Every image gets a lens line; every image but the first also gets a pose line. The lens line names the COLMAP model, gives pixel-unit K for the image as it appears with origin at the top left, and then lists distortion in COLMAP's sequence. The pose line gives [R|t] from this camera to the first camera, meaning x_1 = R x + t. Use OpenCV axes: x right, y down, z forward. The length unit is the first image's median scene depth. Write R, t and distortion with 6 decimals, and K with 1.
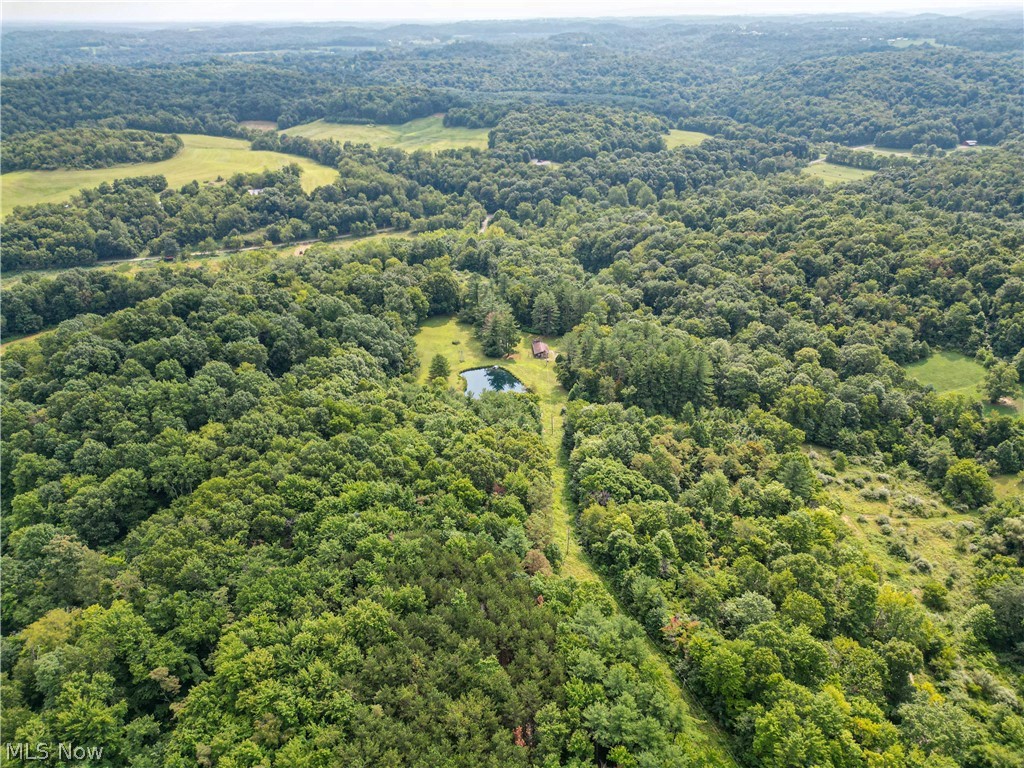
lens RADIAL K [[714.8, 0, 506.2], [0, 714.8, 383.9], [0, 0, 1]] dist [0.048379, -0.036849]
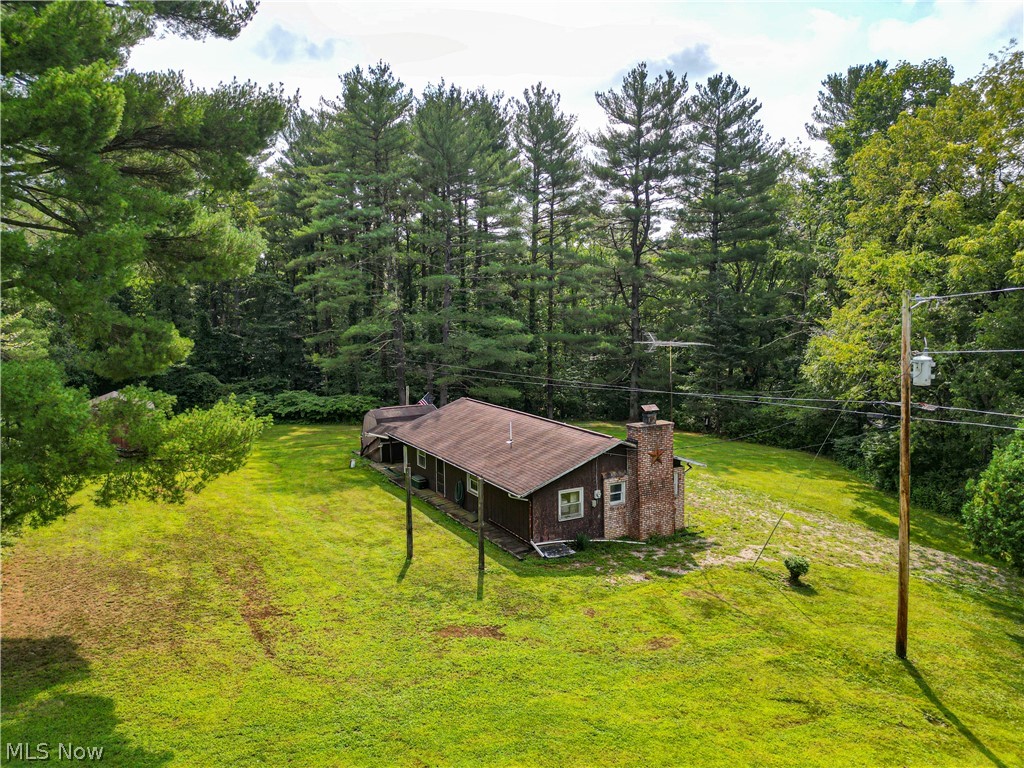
lens RADIAL K [[714.8, 0, 510.8], [0, 714.8, 381.9], [0, 0, 1]] dist [0.048379, -0.036849]
pose [[0.901450, -0.036756, 0.431321, 0.007824], [0.192929, 0.926071, -0.324300, -0.016793], [-0.387514, 0.375554, 0.841898, 0.499829]]
